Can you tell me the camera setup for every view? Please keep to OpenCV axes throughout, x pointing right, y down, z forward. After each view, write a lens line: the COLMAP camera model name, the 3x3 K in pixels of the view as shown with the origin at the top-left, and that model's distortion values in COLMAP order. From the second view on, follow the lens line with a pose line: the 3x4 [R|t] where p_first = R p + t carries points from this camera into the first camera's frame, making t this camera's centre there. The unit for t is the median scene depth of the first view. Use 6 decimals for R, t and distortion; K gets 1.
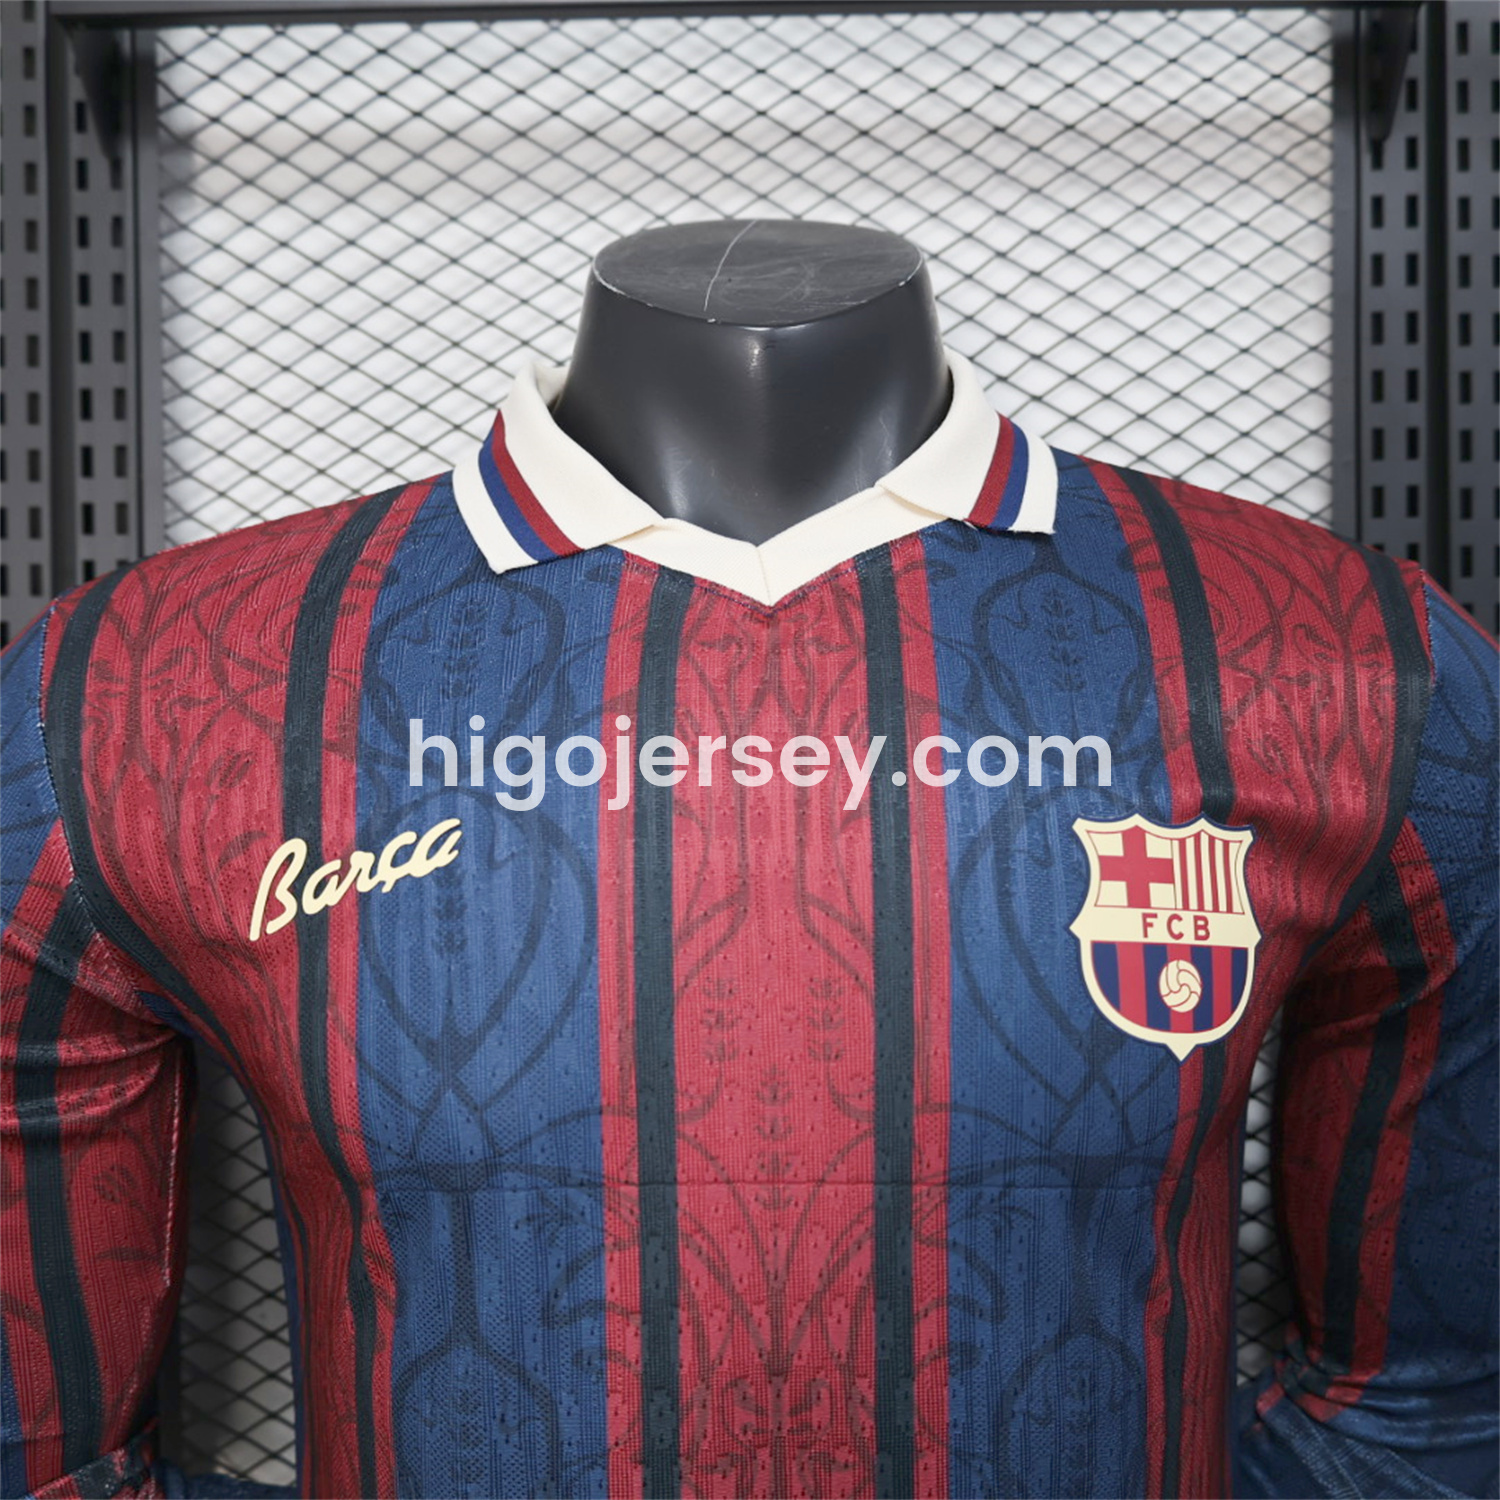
lens RADIAL K [[1601.3, 0, 750.0], [0, 1601.3, 750.0], [0, 0, 1]] dist [0.008812, 0.036766]
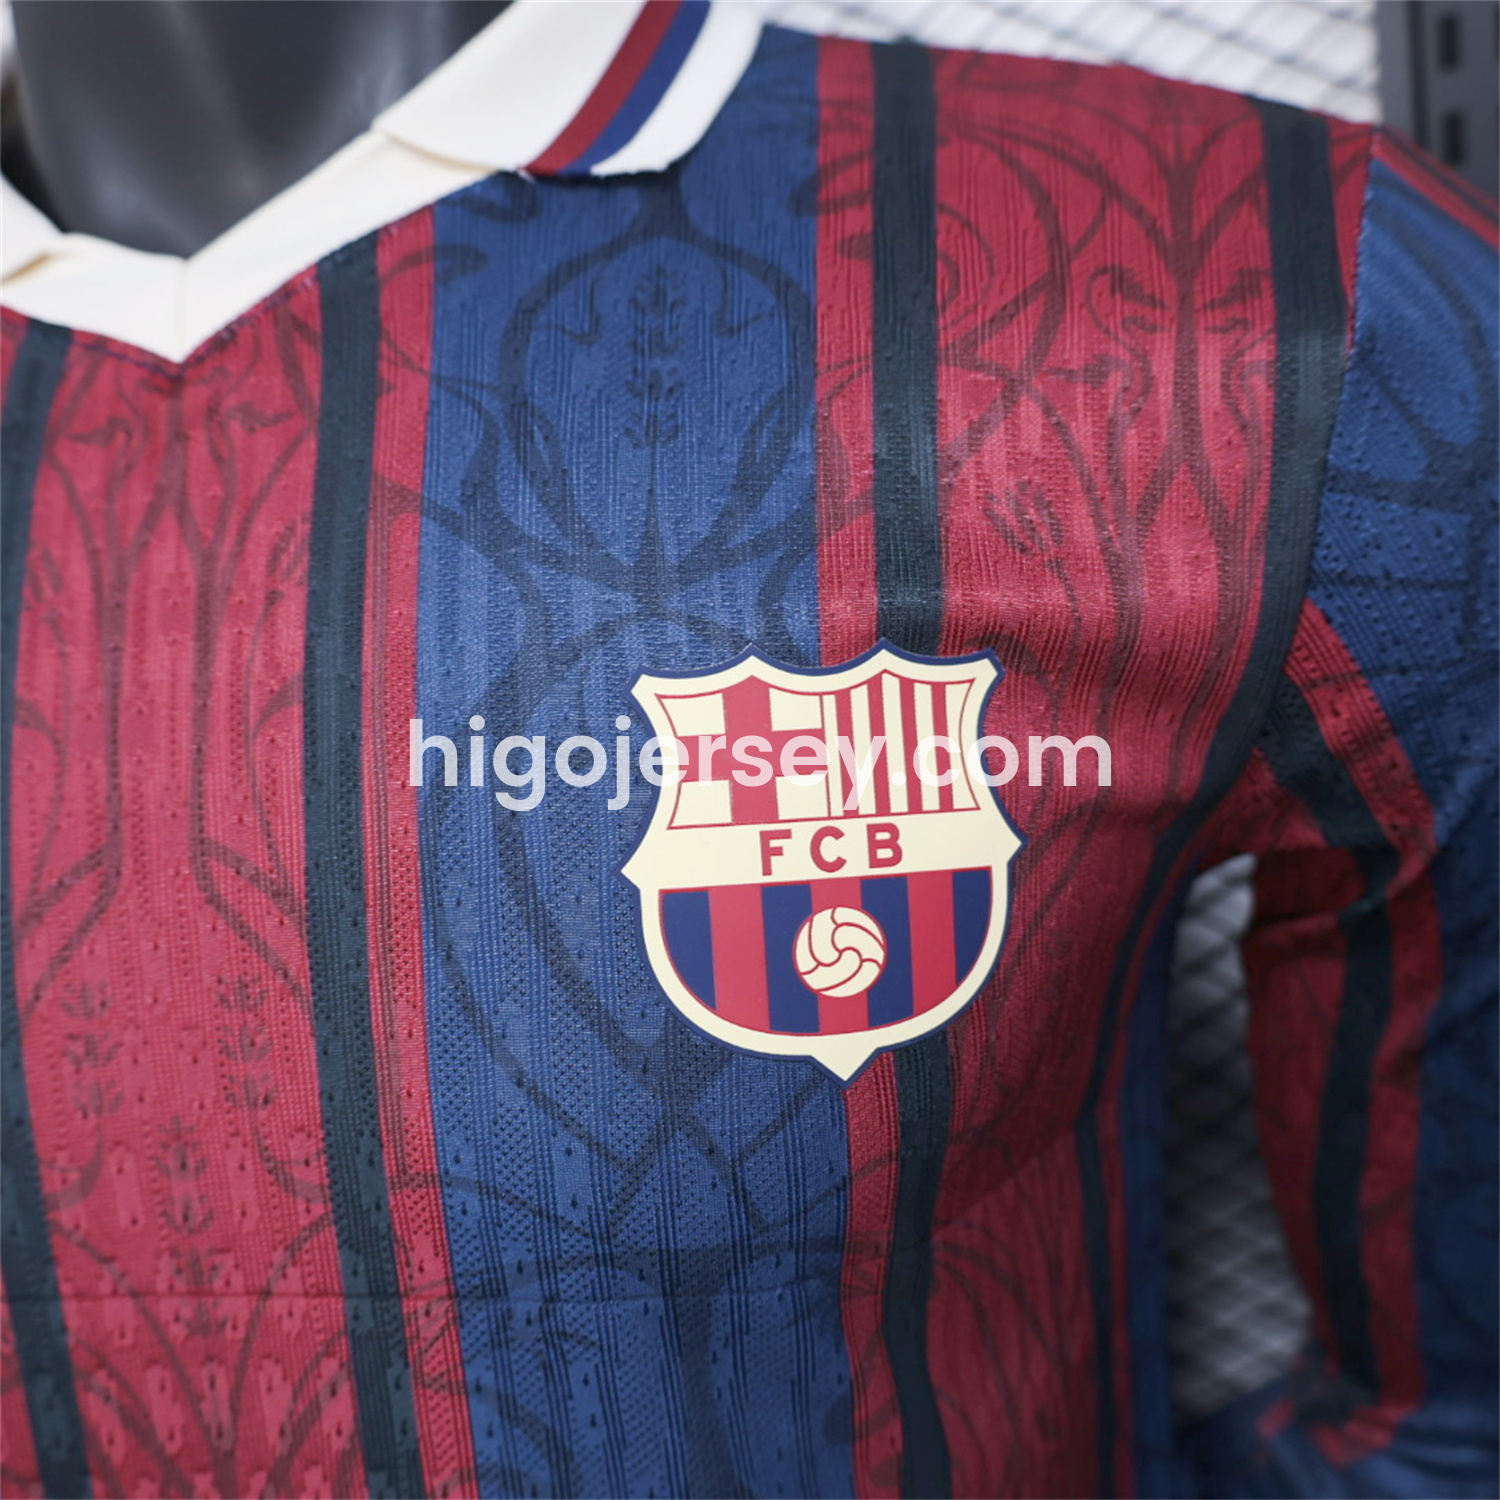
lens RADIAL K [[1565.7, 0, 750.0], [0, 1565.7, 750.0], [0, 0, 1]] dist [-0.009322, 0.021010]
pose [[0.971714, -0.073228, -0.224519, 0.361243], [0.109617, 0.981948, 0.154151, -0.012628], [0.209178, -0.174401, 0.962200, 0.461191]]
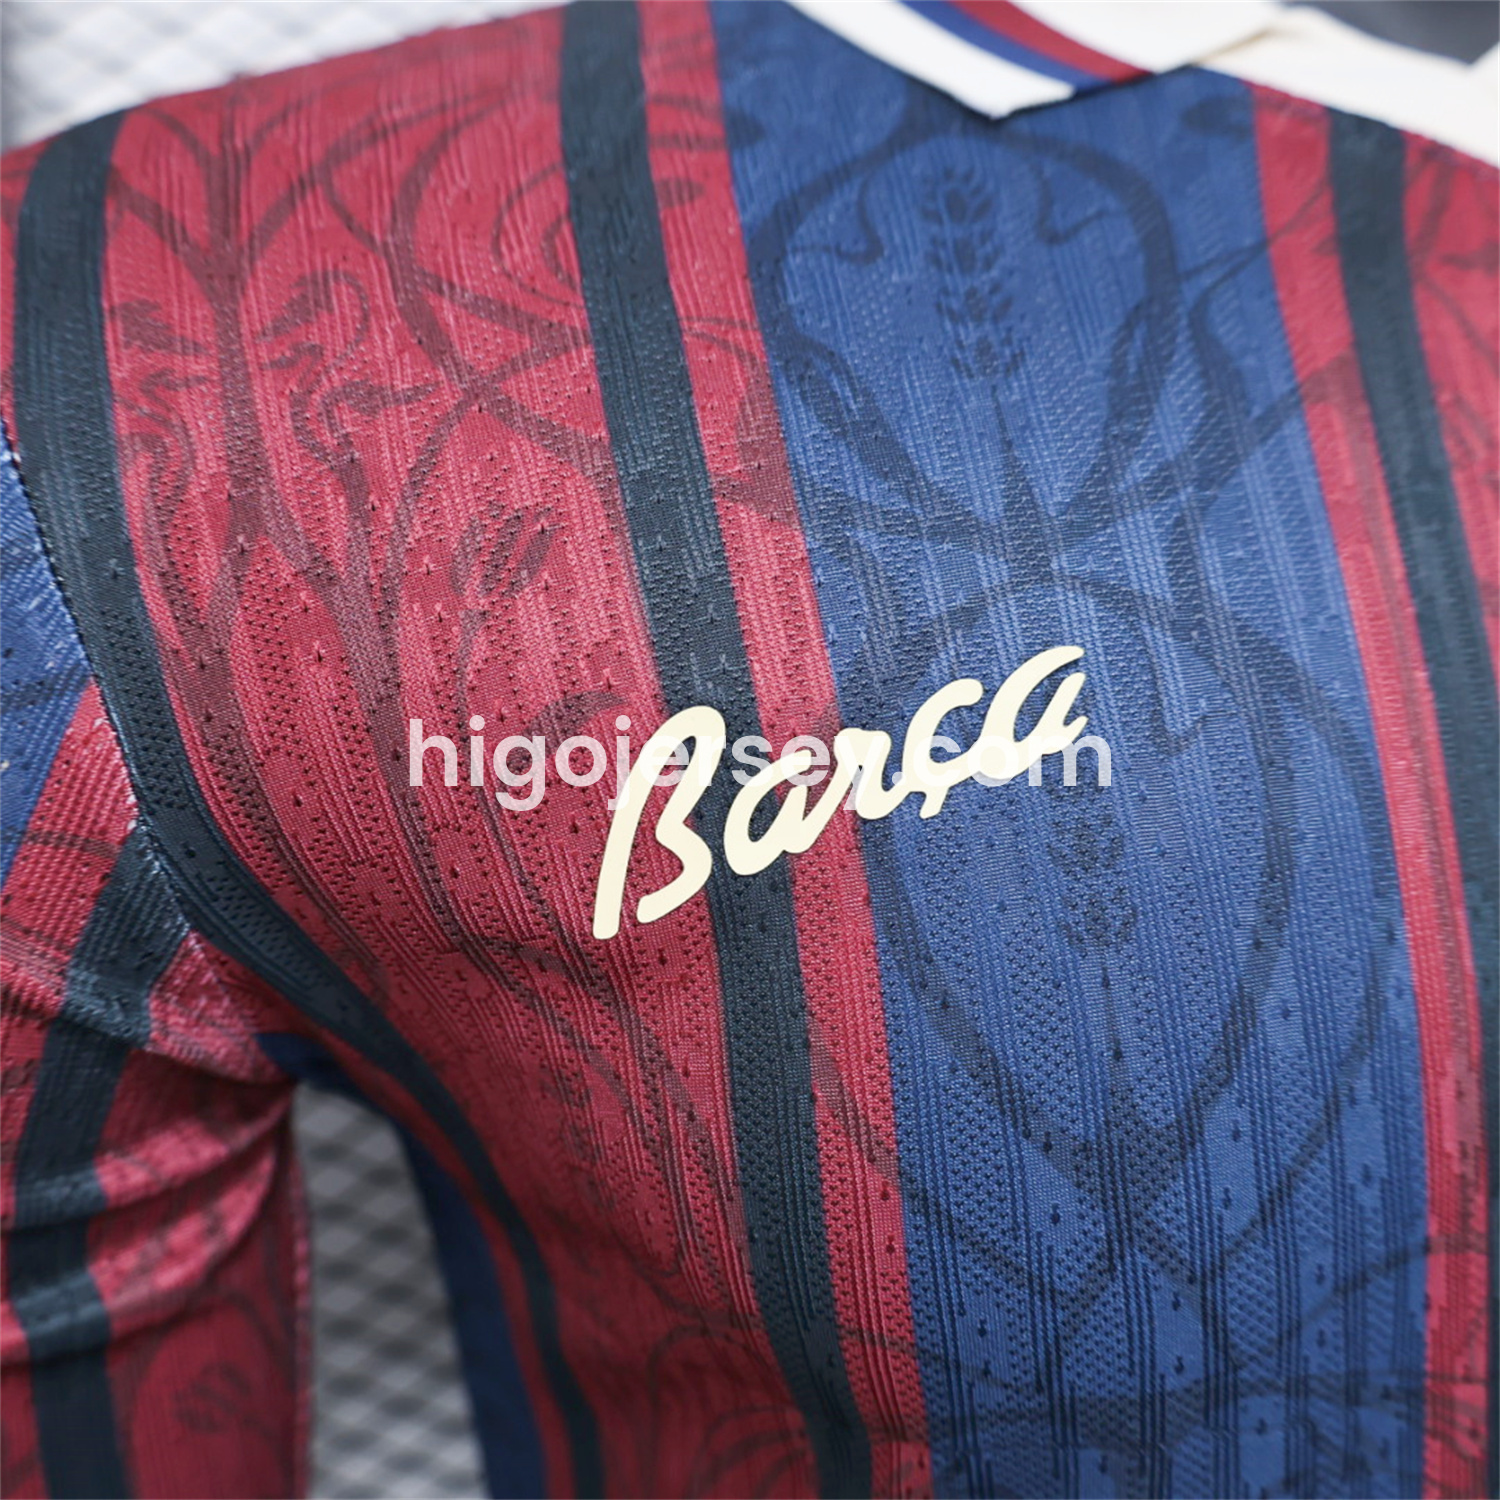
lens RADIAL K [[1565.7, 0, 750.0], [0, 1565.7, 750.0], [0, 0, 1]] dist [-0.009322, 0.021010]
pose [[0.976305, -0.057801, 0.208538, -0.355612], [0.026855, 0.988581, 0.148281, 0.004393], [-0.214727, -0.139167, 0.966708, 0.578049]]
